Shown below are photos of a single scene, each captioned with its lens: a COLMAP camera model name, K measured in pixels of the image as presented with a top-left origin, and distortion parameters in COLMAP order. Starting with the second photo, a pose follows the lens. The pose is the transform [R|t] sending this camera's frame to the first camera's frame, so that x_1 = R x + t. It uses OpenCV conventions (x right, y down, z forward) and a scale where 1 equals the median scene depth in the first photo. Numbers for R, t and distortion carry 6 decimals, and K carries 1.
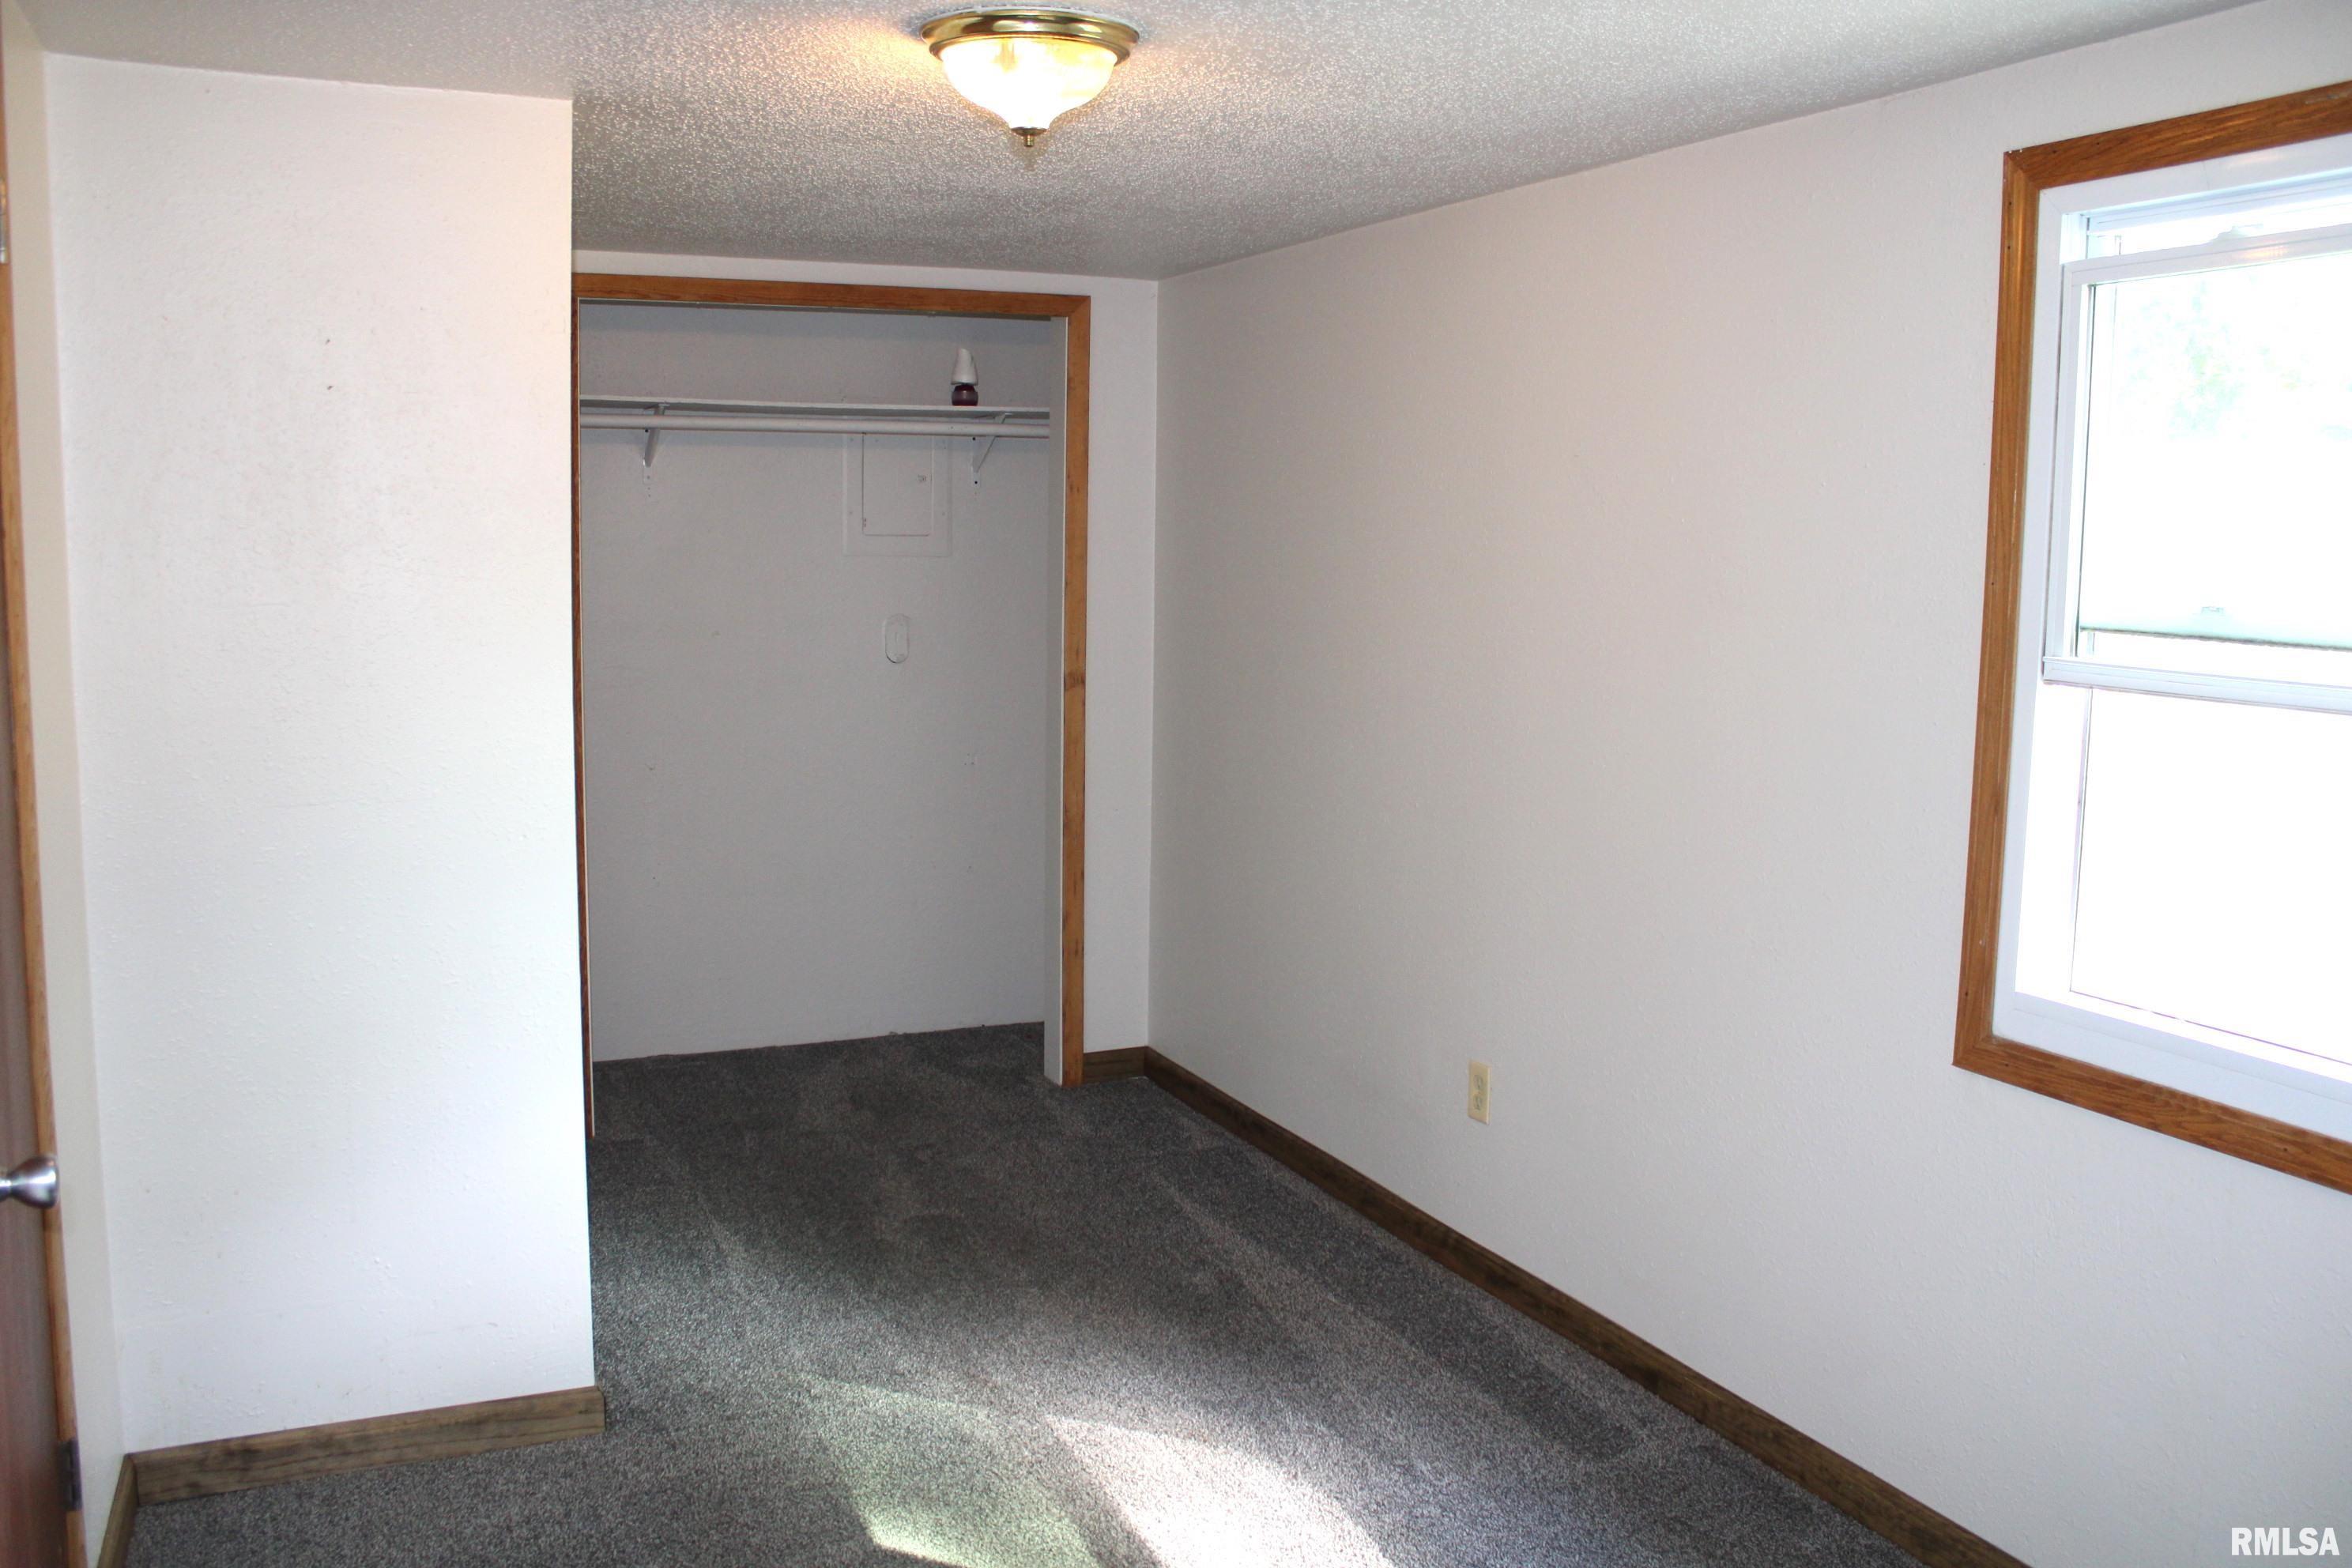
lens RADIAL K [[1945.7, 0, 1191.9], [0, 1945.7, 786.3], [0, 0, 1]] dist [-0.158351, 0.135388]
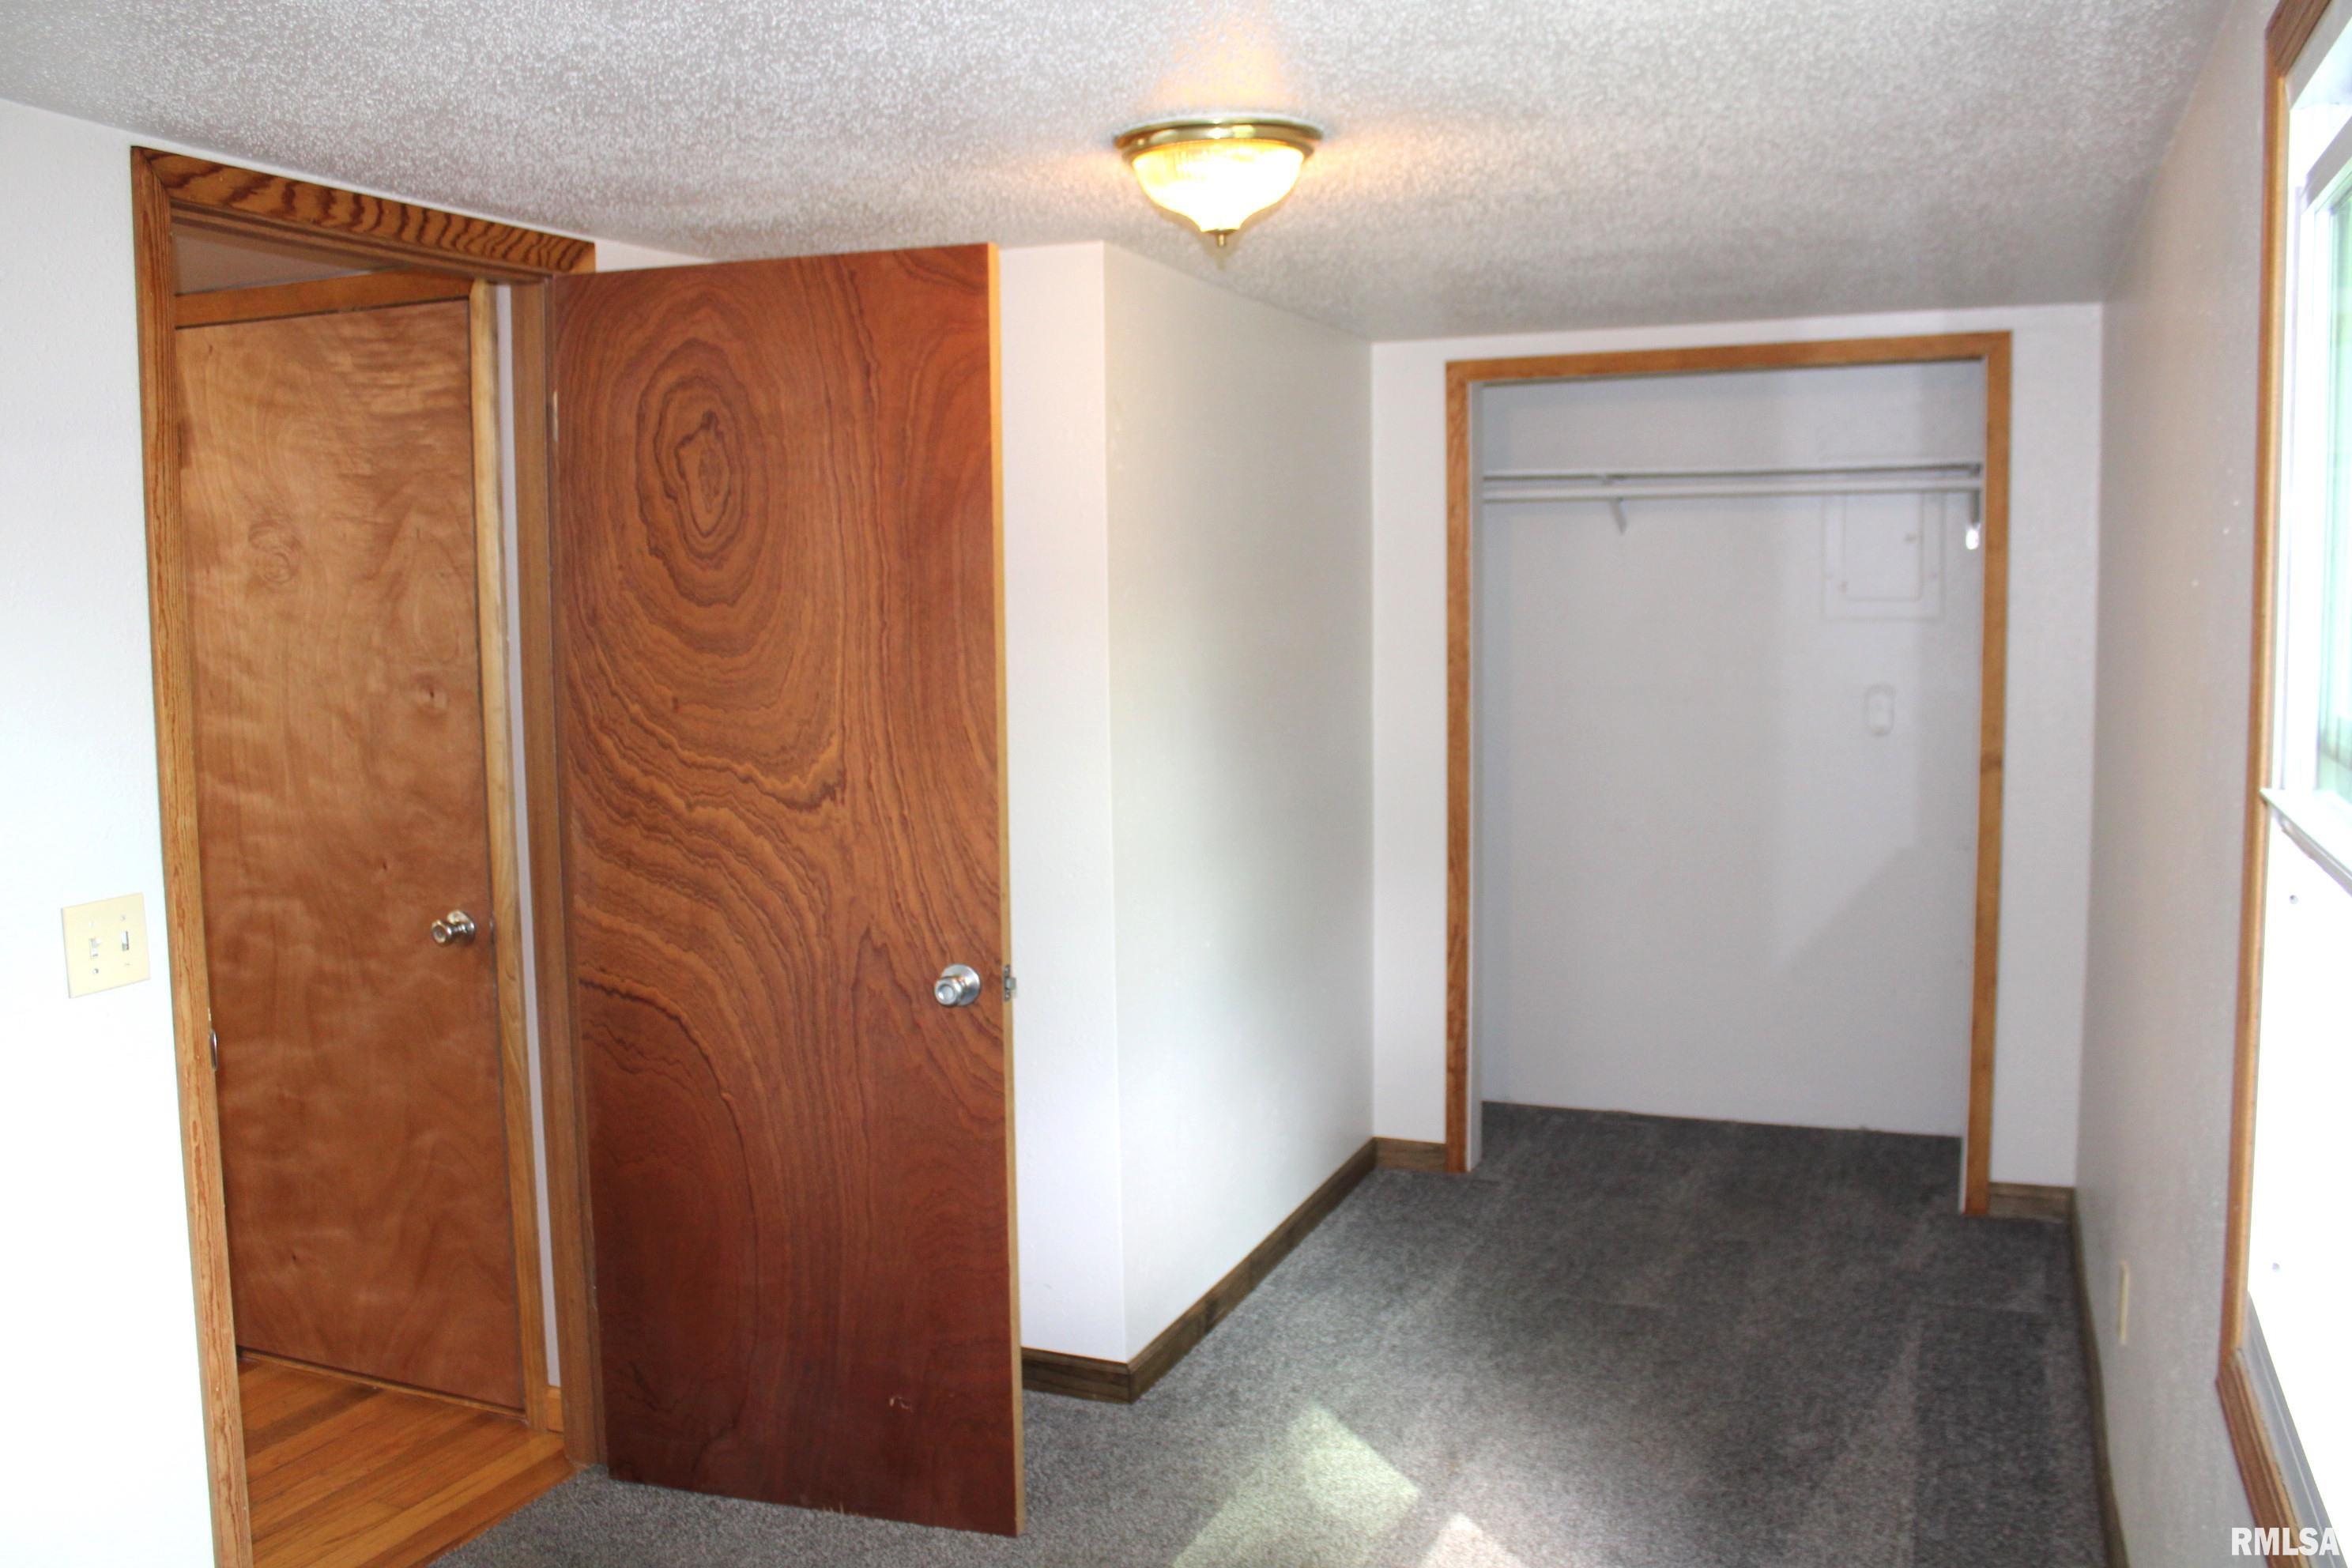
lens RADIAL K [[1945.7, 0, 1194.2], [0, 1945.7, 781.7], [0, 0, 1]] dist [-0.158351, 0.135388]
pose [[0.687688, 0.051018, -0.724212, 0.385064], [-0.070640, 0.997497, 0.003192, -0.027127], [0.722562, 0.048963, 0.689570, 0.161568]]
